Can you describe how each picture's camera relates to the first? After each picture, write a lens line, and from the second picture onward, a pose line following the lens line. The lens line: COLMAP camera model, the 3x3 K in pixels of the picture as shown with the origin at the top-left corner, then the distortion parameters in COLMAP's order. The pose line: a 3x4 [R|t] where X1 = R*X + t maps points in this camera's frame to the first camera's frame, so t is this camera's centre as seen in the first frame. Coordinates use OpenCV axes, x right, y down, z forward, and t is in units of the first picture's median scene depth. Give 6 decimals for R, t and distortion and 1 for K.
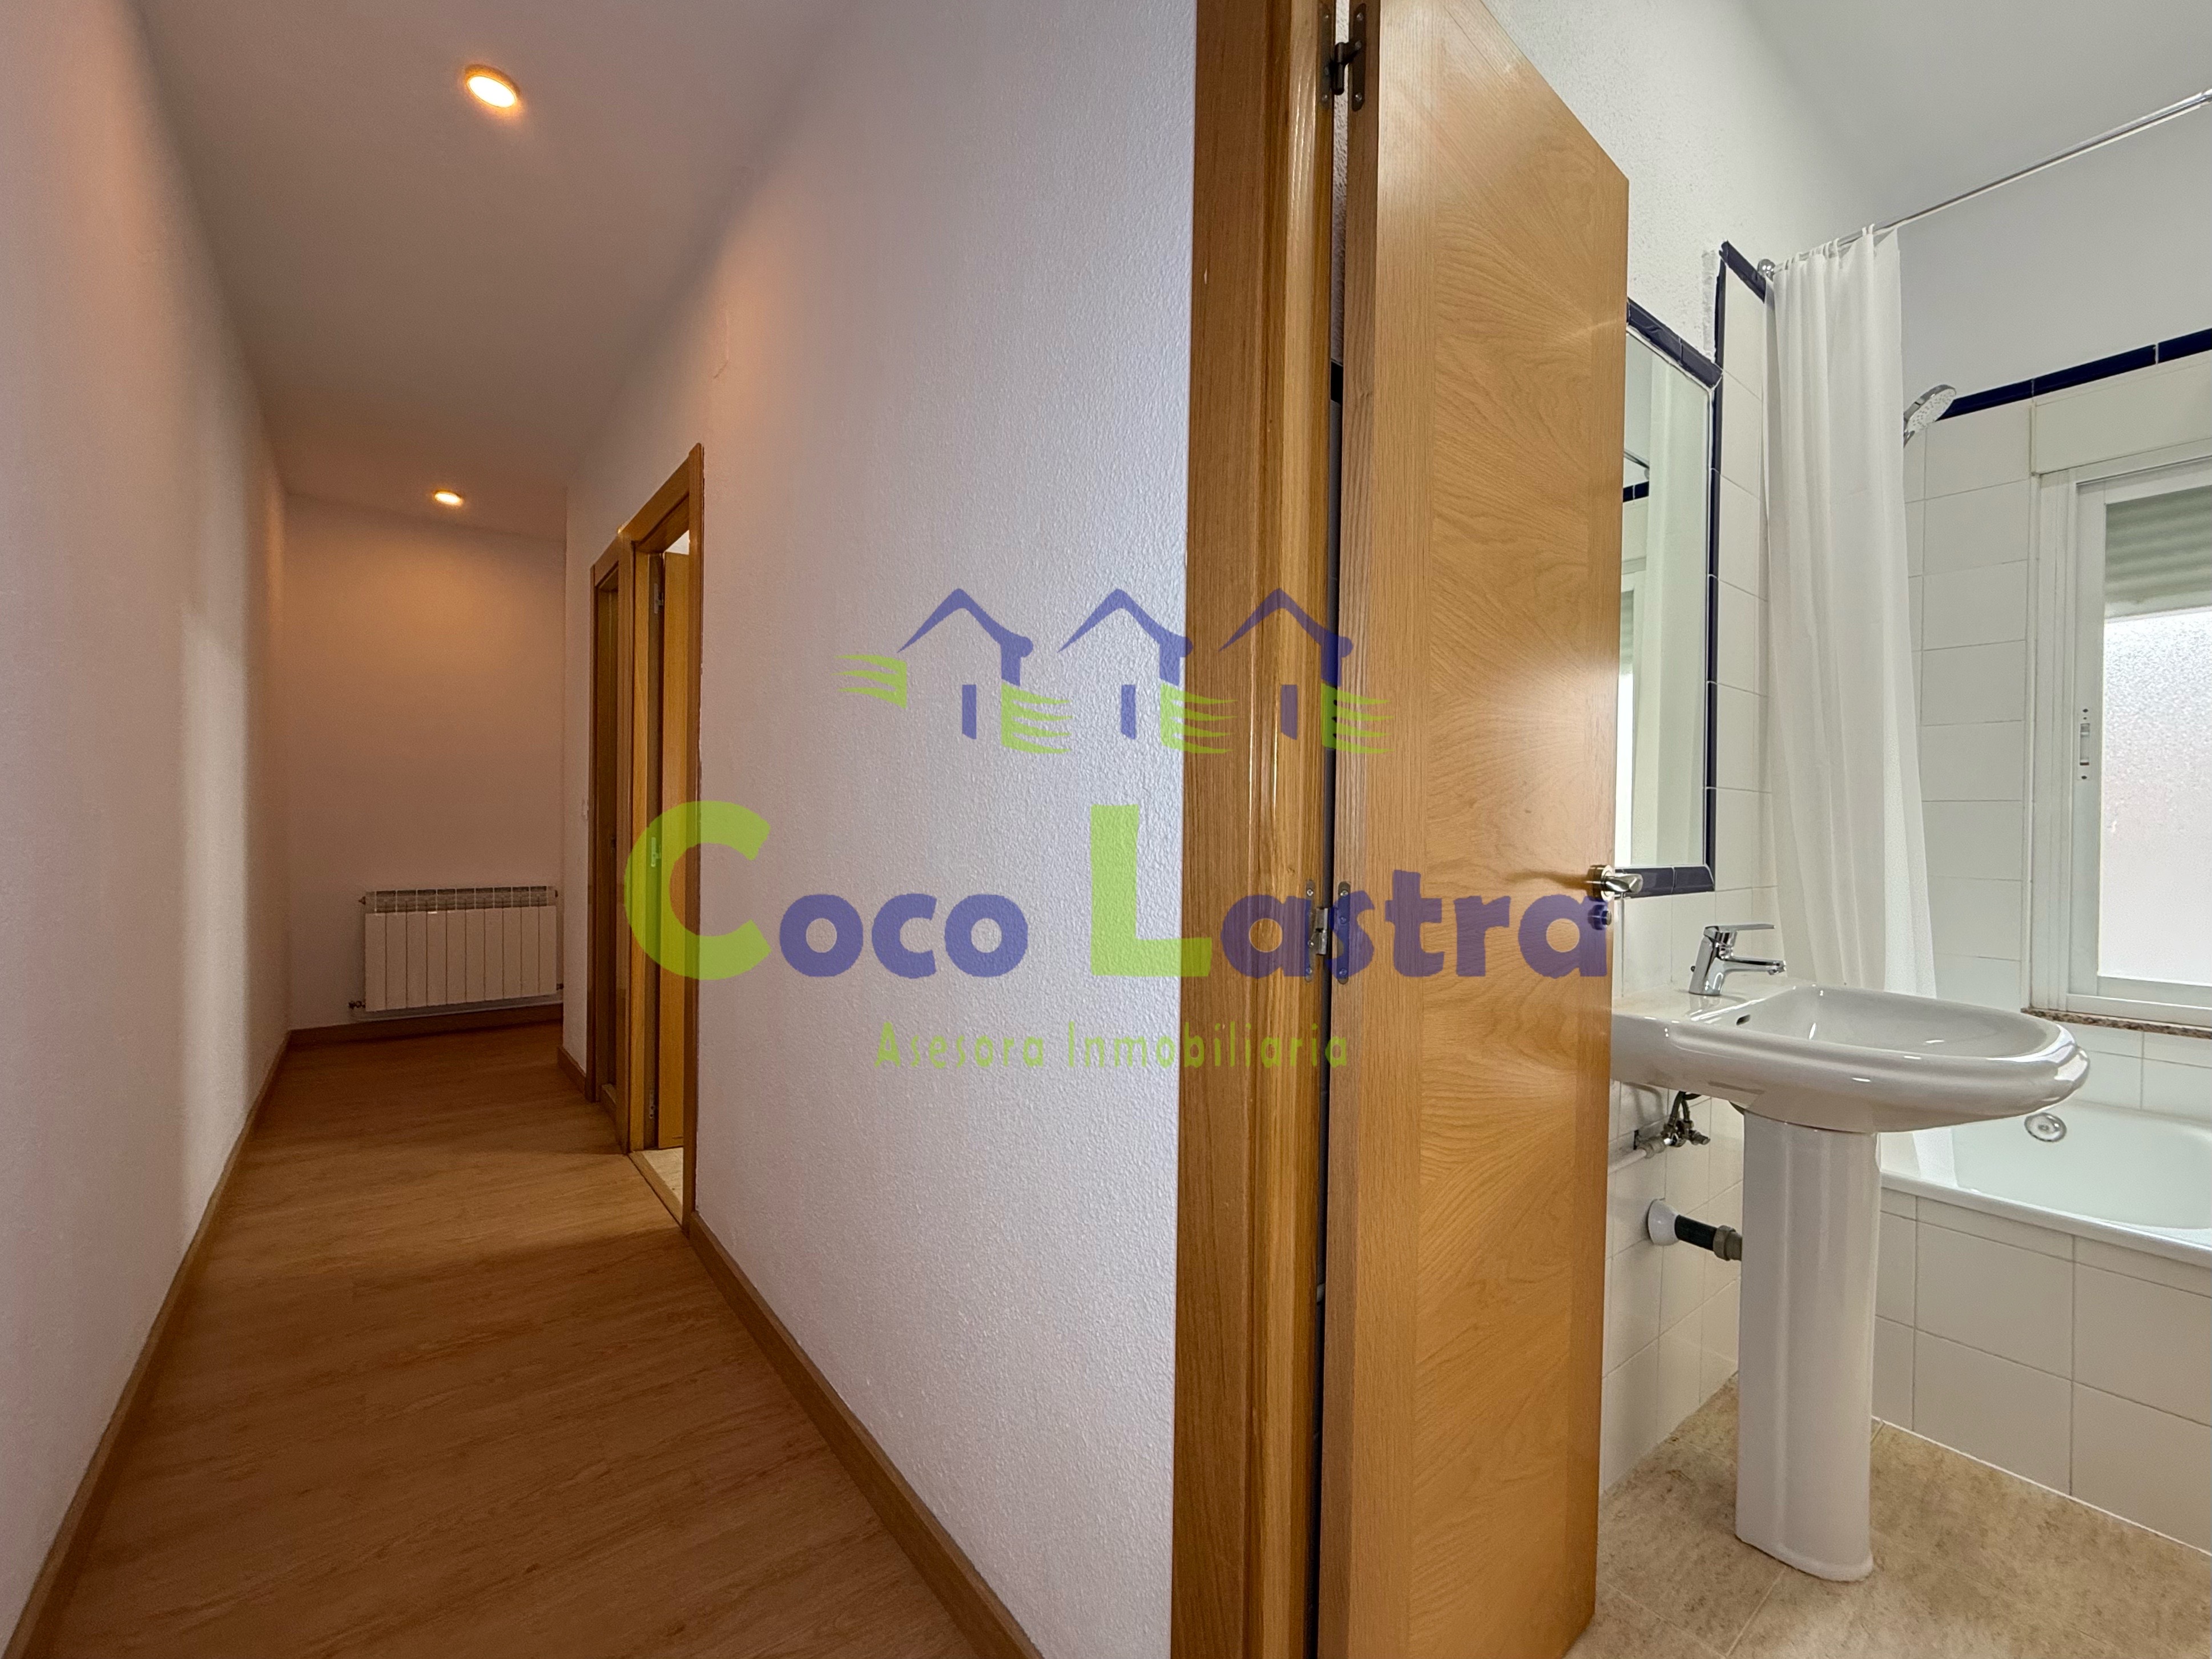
lens RADIAL K [[918.5, 0, 1099.8], [0, 918.5, 845.9], [0, 0, 1]] dist [-0.000440, 0.000030]
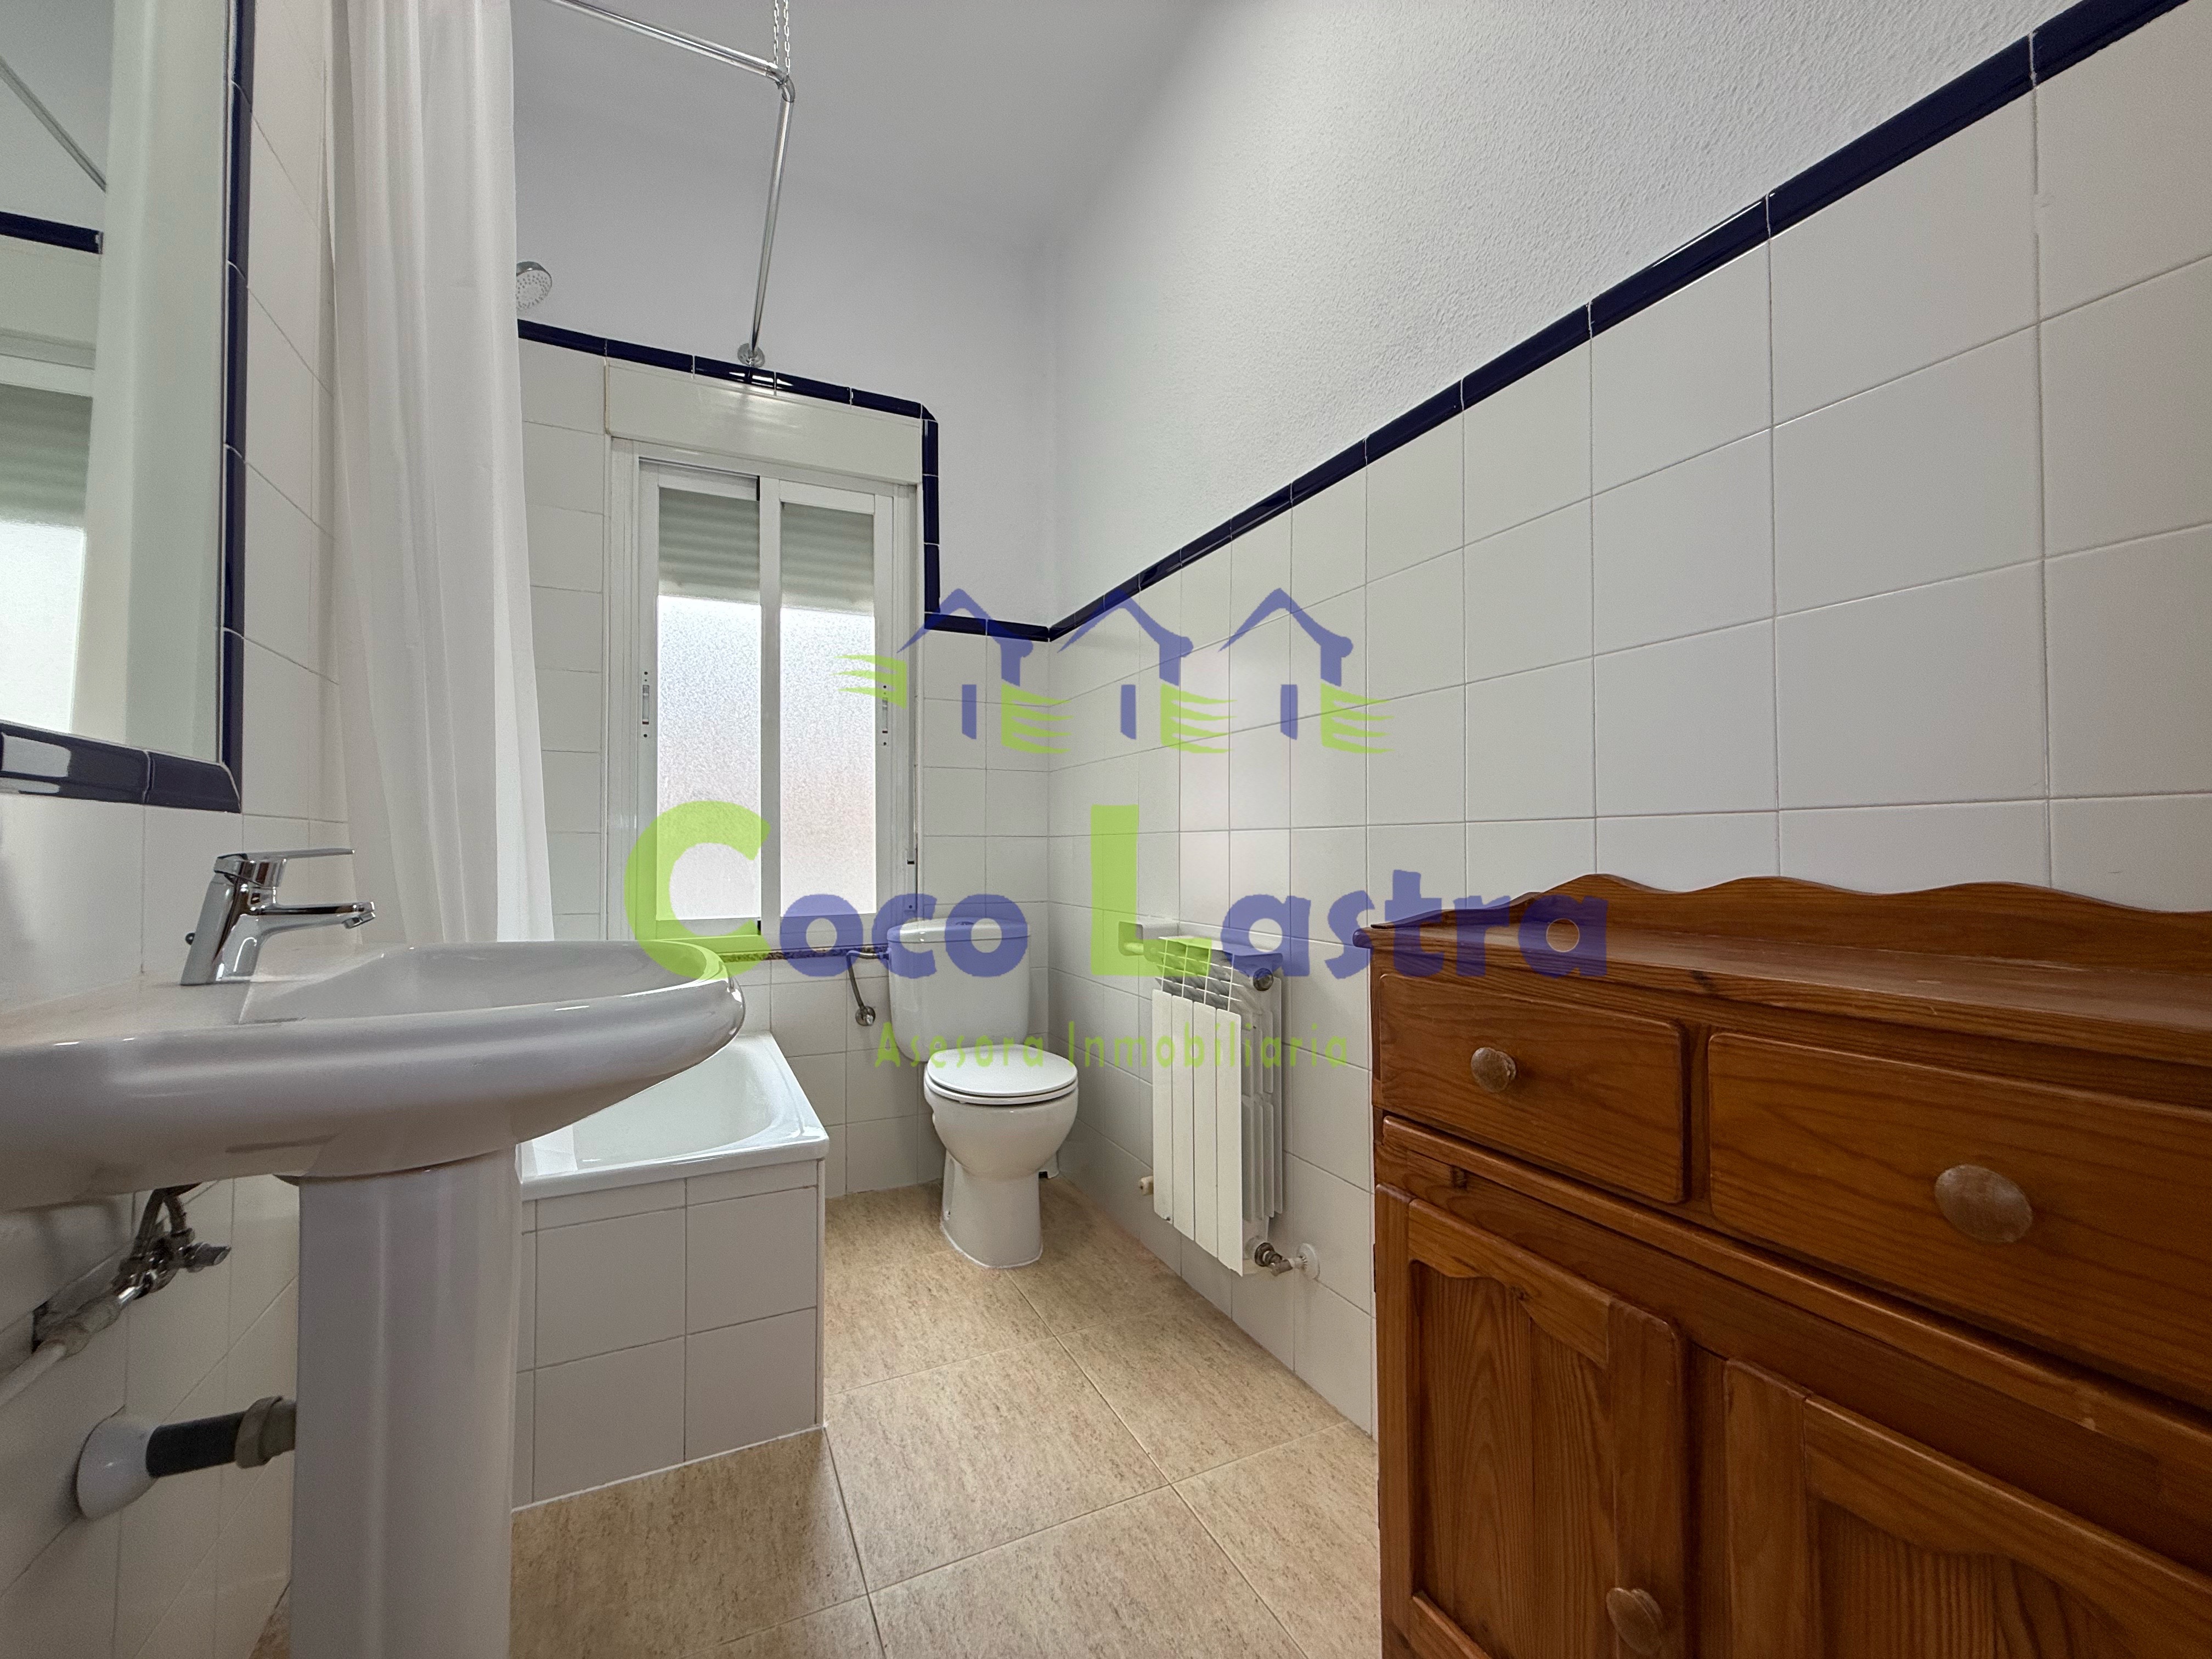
lens RADIAL K [[880.3, 0, 1099.7], [0, 880.3, 831.0], [0, 0, 1]] dist [-0.000204, -0.000248]
pose [[0.210898, 0.013041, 0.977421, 0.258484], [0.016967, 0.999712, -0.016999, 0.087762], [-0.977361, 0.020169, 0.210616, 0.378168]]
